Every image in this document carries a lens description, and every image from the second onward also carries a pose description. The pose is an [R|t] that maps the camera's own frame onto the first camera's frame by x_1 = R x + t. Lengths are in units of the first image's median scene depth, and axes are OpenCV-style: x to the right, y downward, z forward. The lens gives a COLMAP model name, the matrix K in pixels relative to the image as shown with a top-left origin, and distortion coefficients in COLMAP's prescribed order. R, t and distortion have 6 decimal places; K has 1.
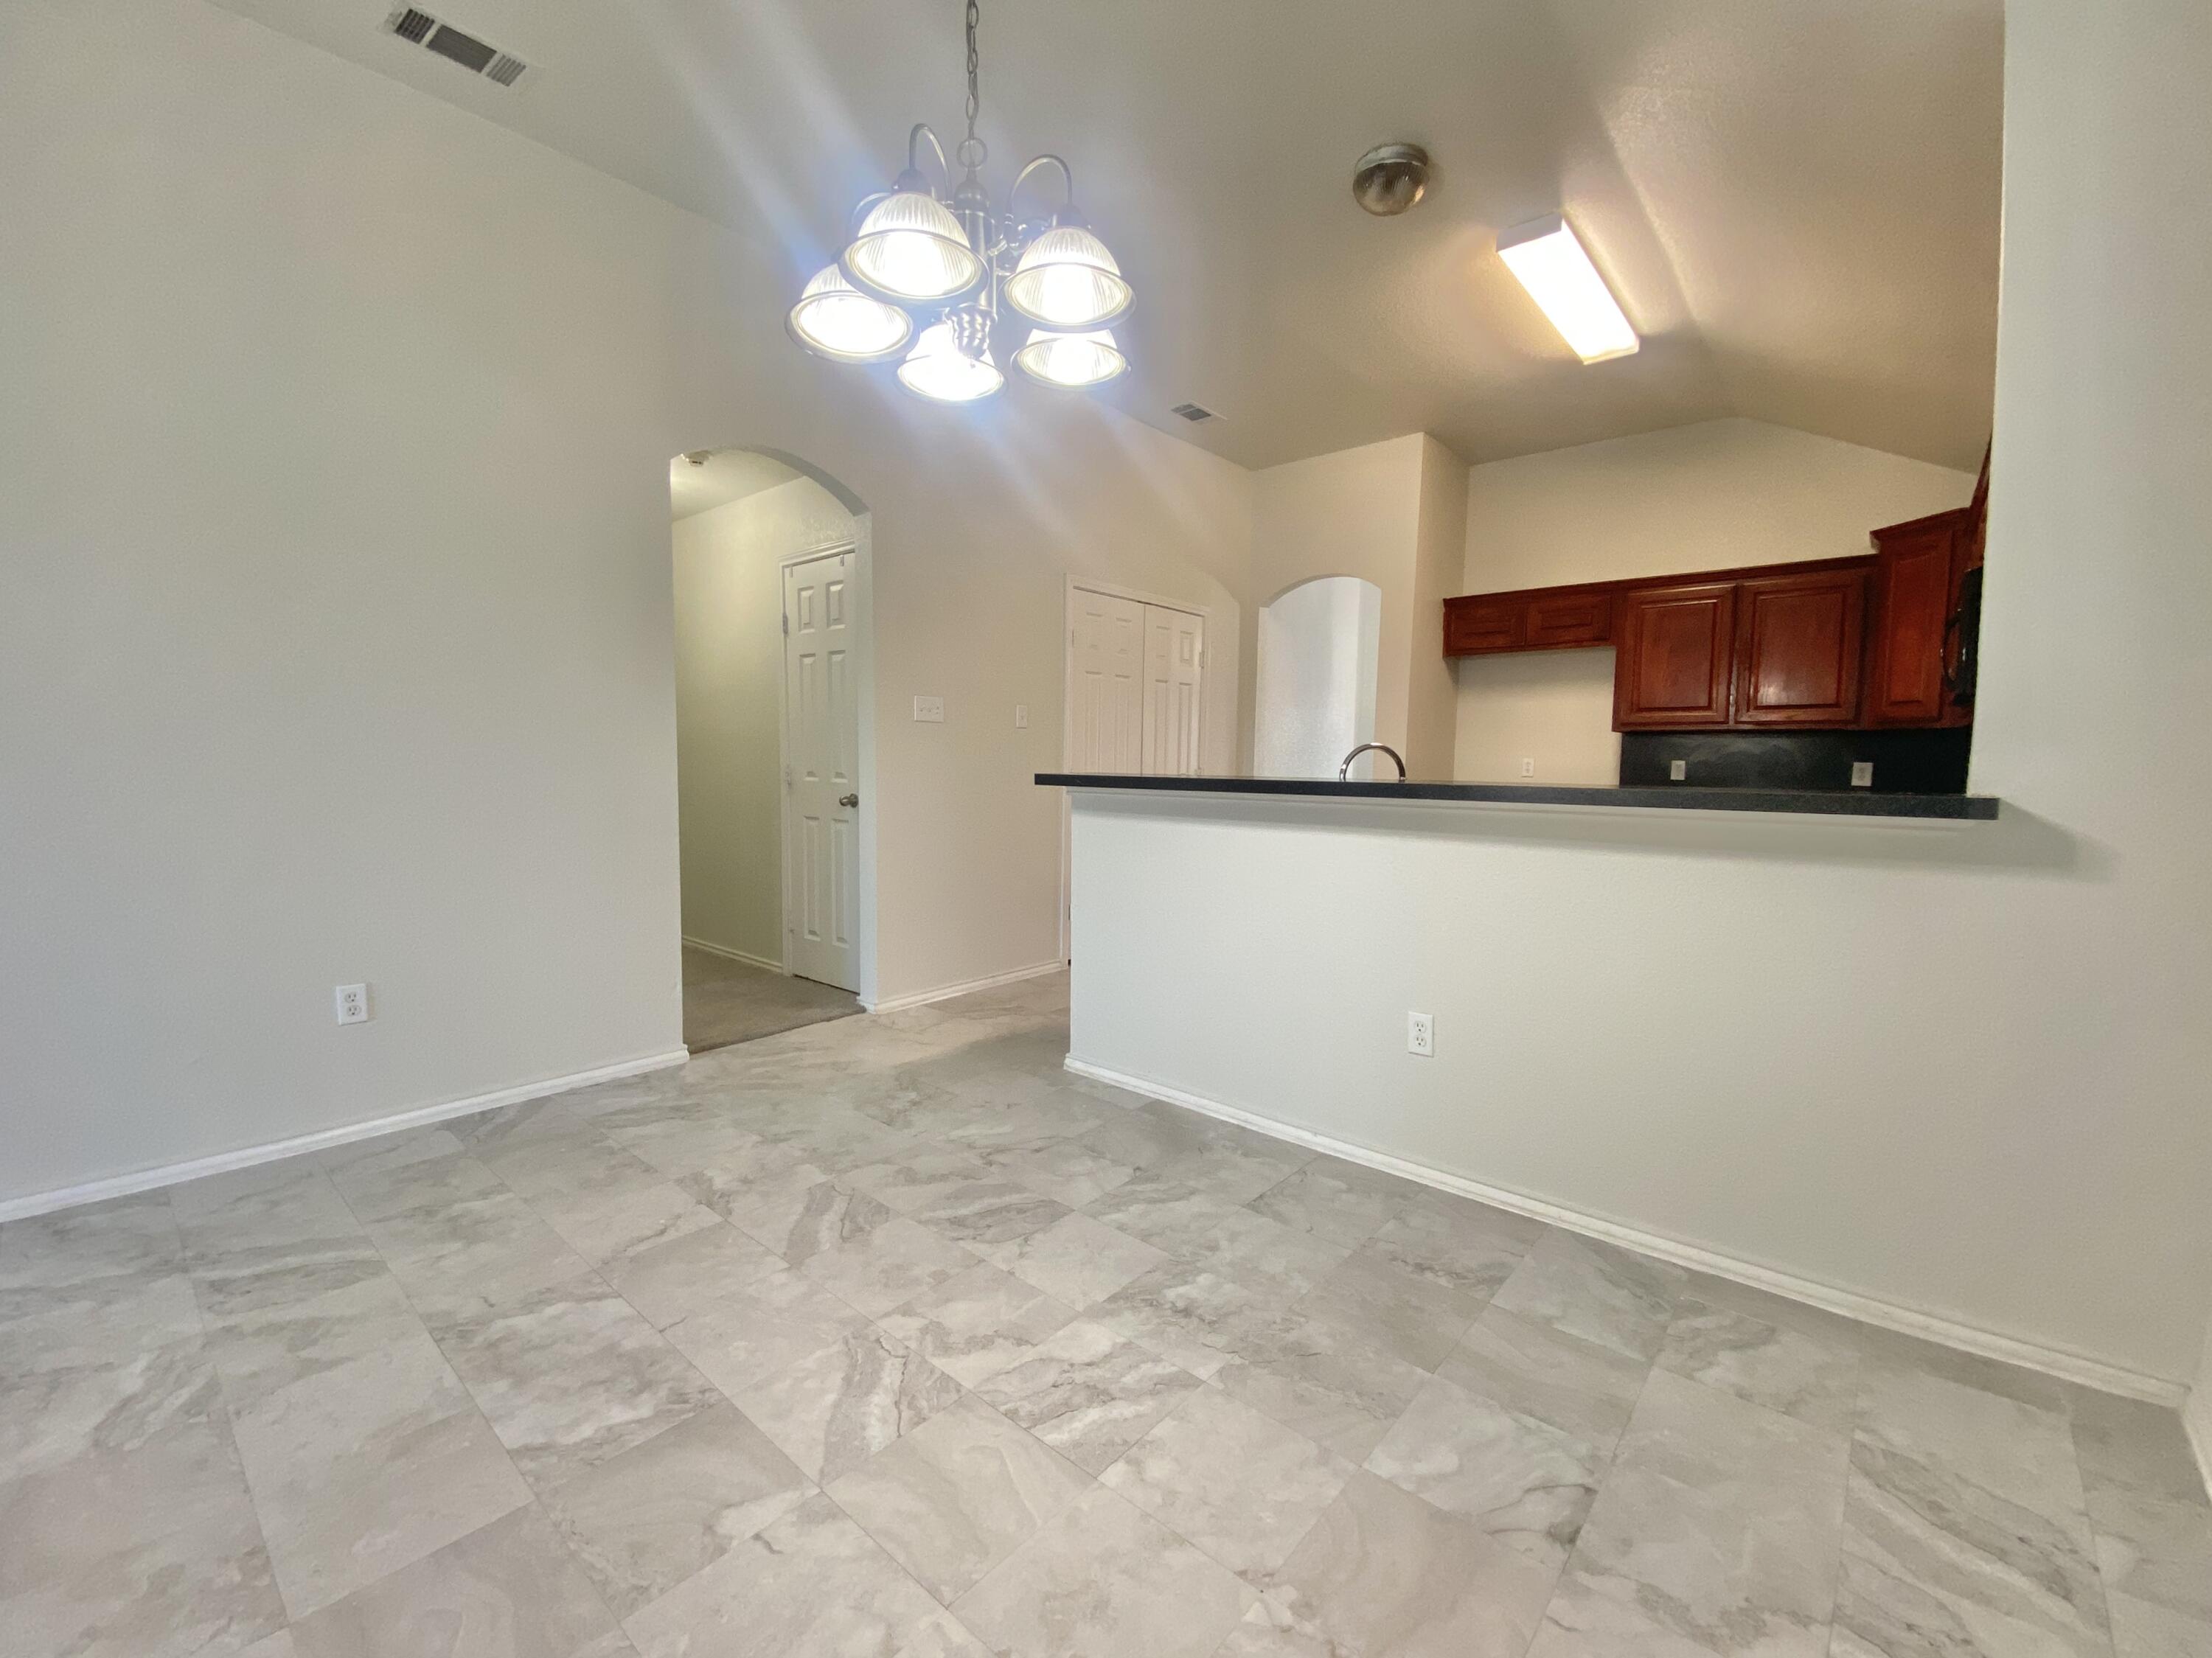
lens RADIAL K [[909.5, 0, 1092.9], [0, 909.5, 829.4], [0, 0, 1]] dist [0.003048, -0.005721]
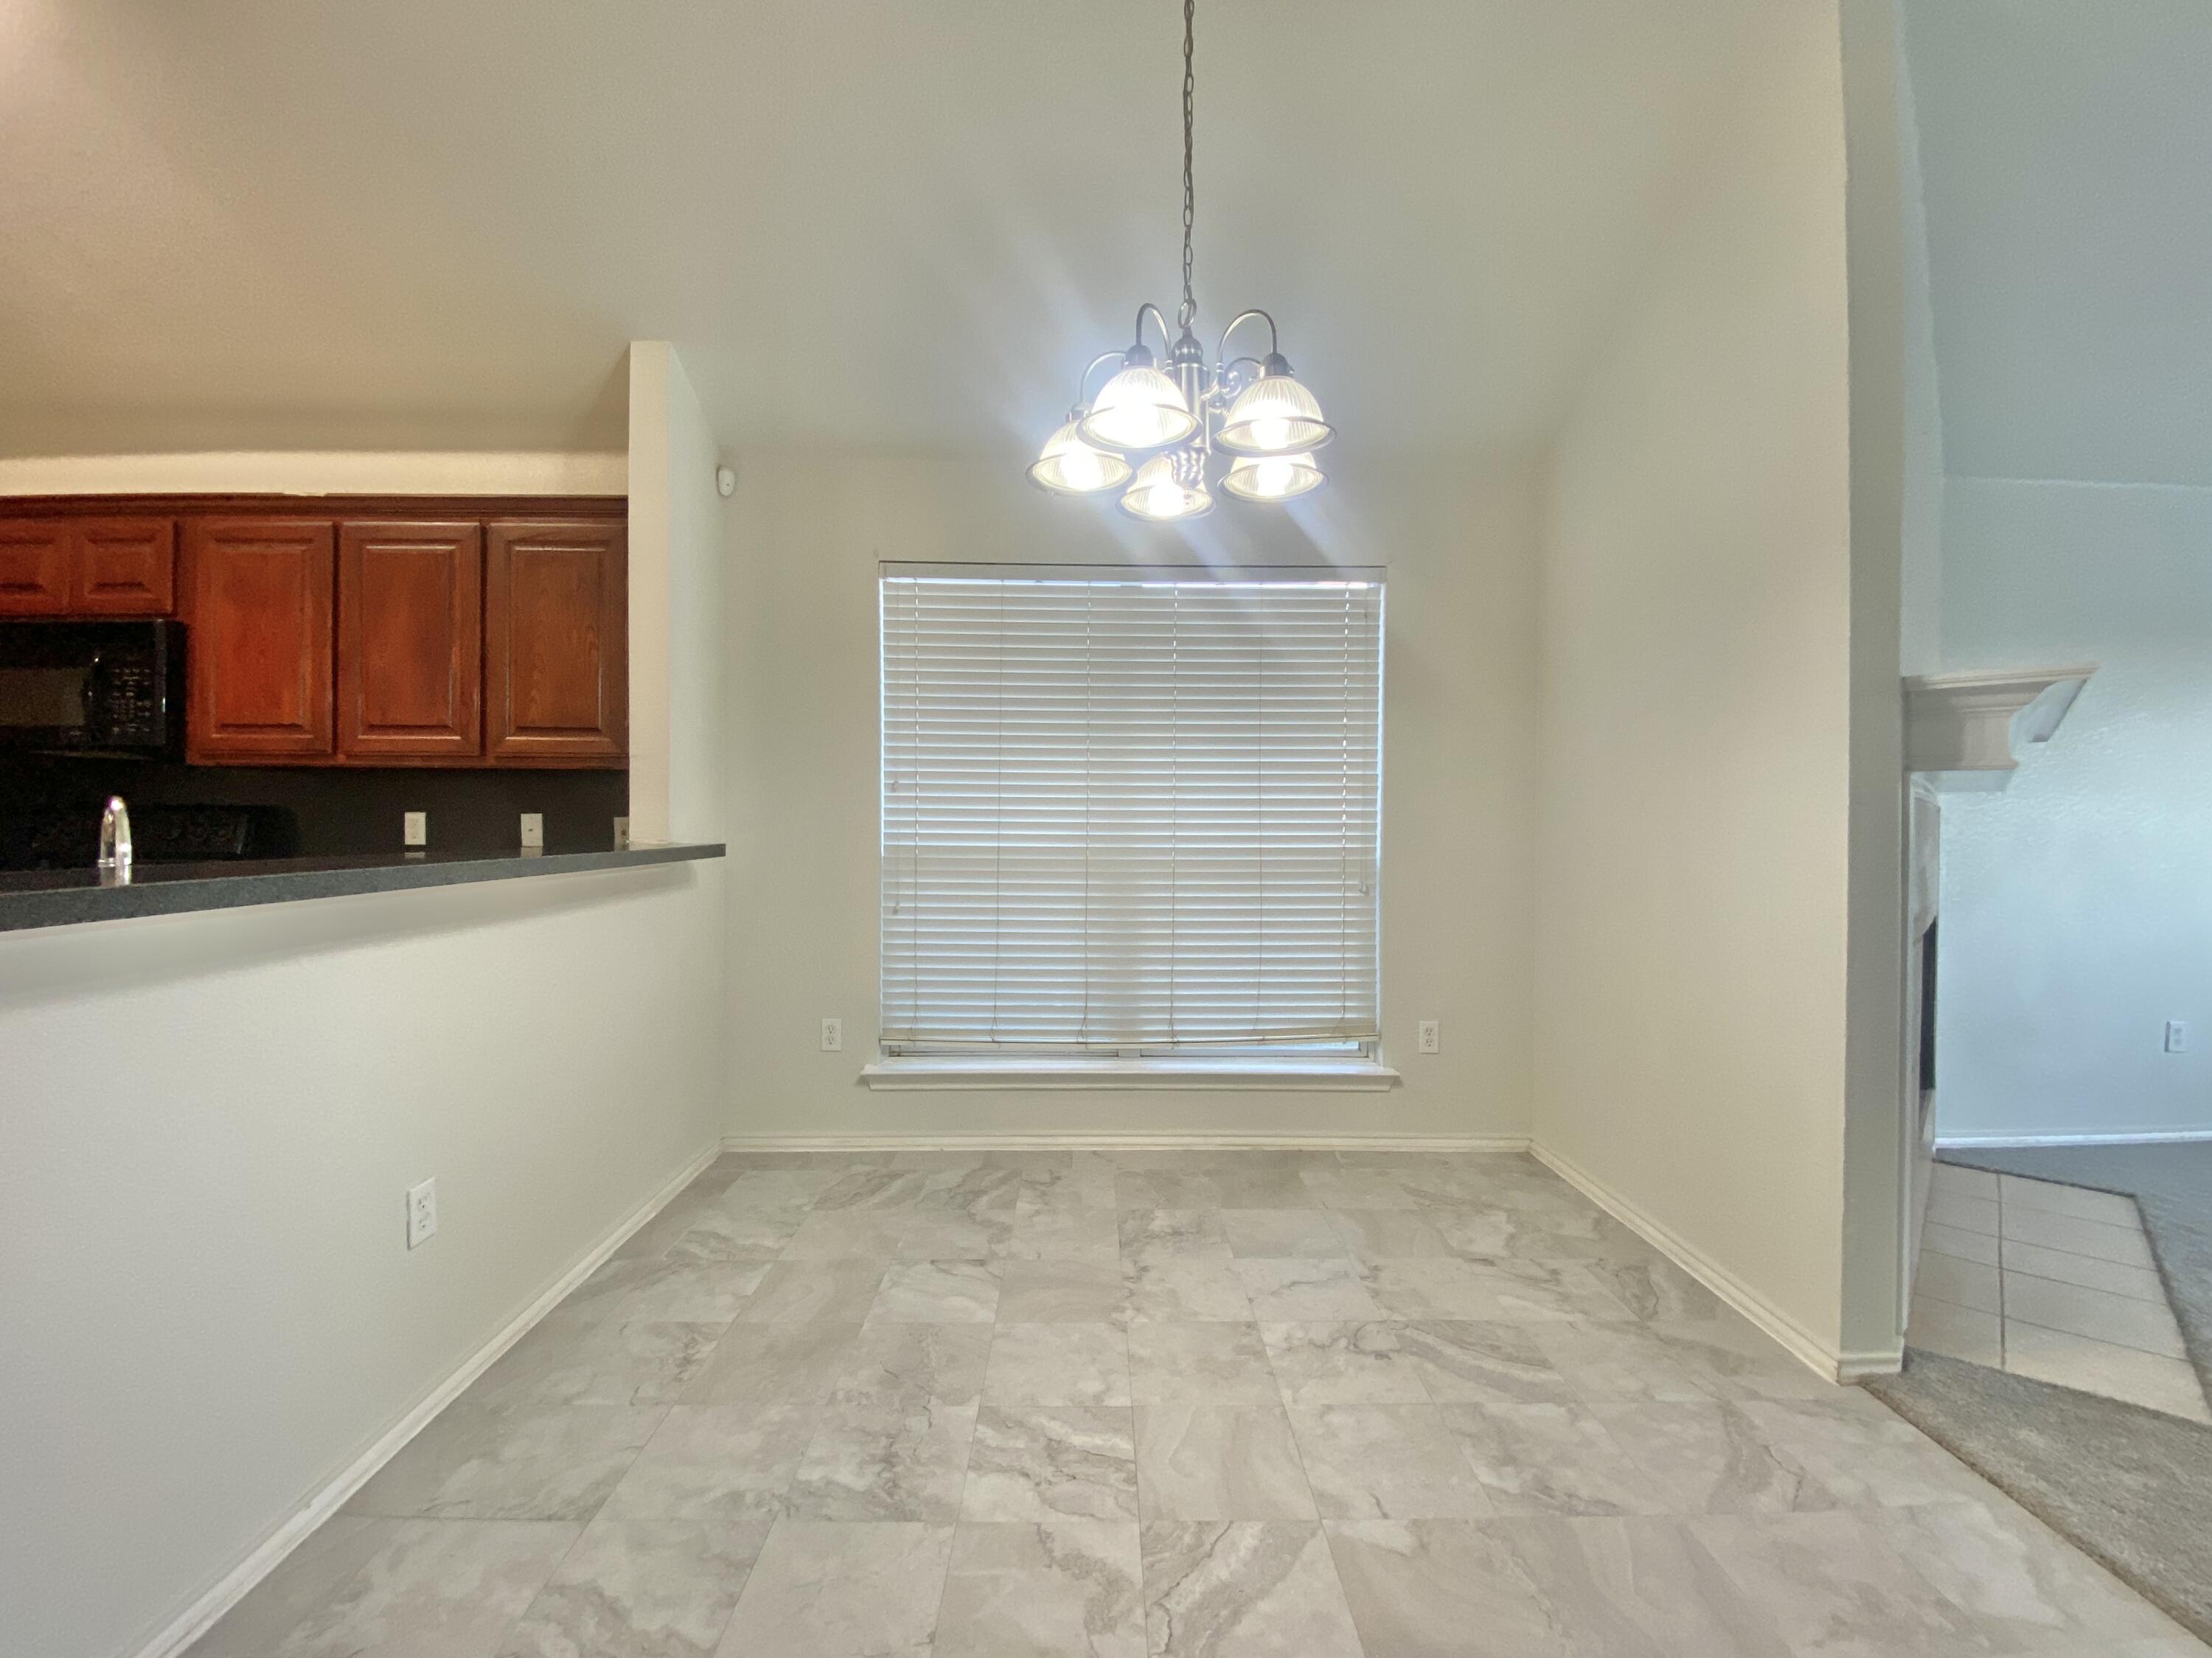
lens RADIAL K [[909.5, 0, 1091.7], [0, 909.5, 839.6], [0, 0, 1]] dist [0.003048, -0.005721]
pose [[-0.656477, -0.034024, 0.753578, -0.788569], [0.044992, 0.995438, 0.084138, -0.161200], [-0.753003, 0.089139, -0.651951, 1.596458]]
